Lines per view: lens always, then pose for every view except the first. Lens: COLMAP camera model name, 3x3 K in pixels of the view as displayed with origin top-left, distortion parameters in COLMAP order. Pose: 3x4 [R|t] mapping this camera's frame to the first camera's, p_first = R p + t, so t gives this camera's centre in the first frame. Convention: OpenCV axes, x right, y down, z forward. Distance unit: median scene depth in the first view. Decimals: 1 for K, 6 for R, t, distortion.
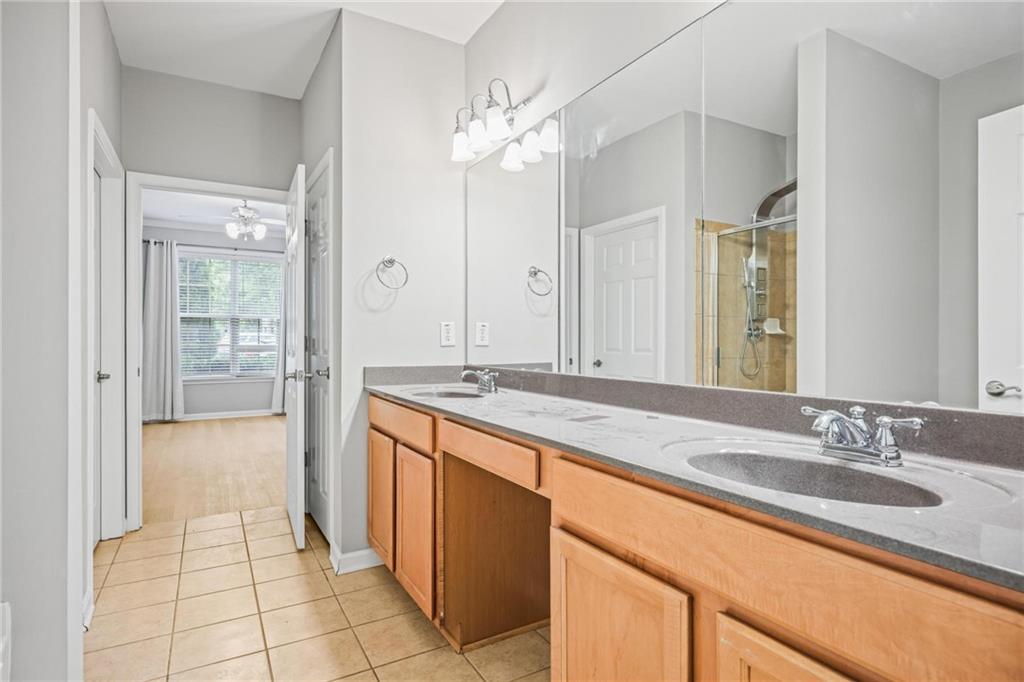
lens RADIAL K [[540.7, 0, 512.0], [0, 540.7, 341.0], [0, 0, 1]] dist [-0.003682, -0.000567]
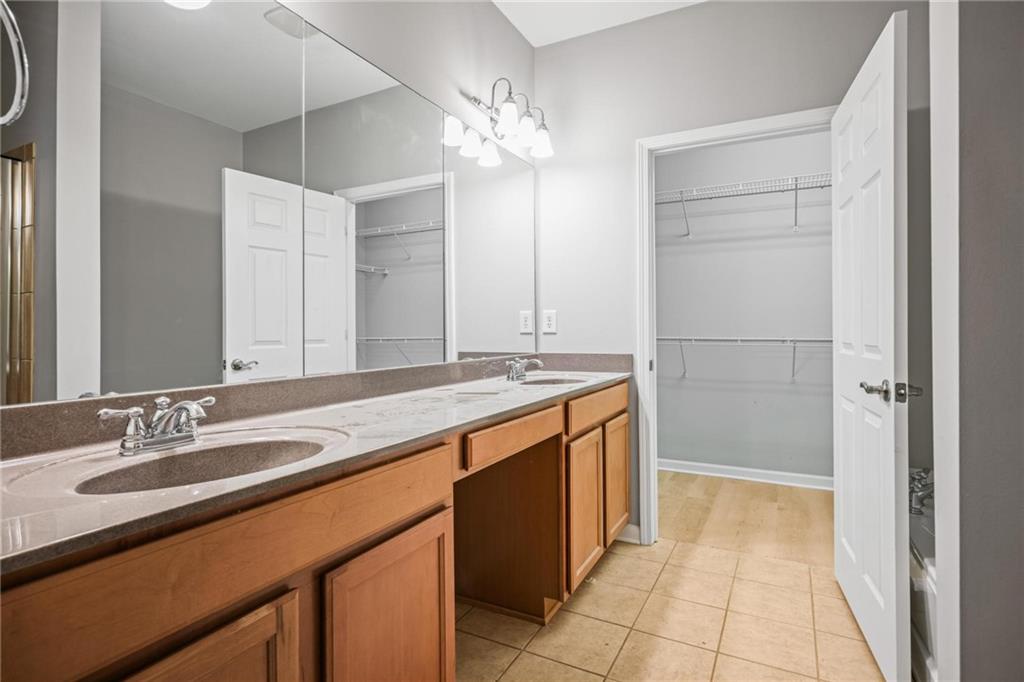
lens RADIAL K [[533.4, 0, 512.0], [0, 533.4, 341.0], [0, 0, 1]] dist [-0.000052, 0.000066]
pose [[-0.531854, -0.016223, 0.846680, -0.717915], [0.012000, 0.999572, 0.026690, -0.005127], [-0.846751, 0.024356, -0.531432, 1.218922]]
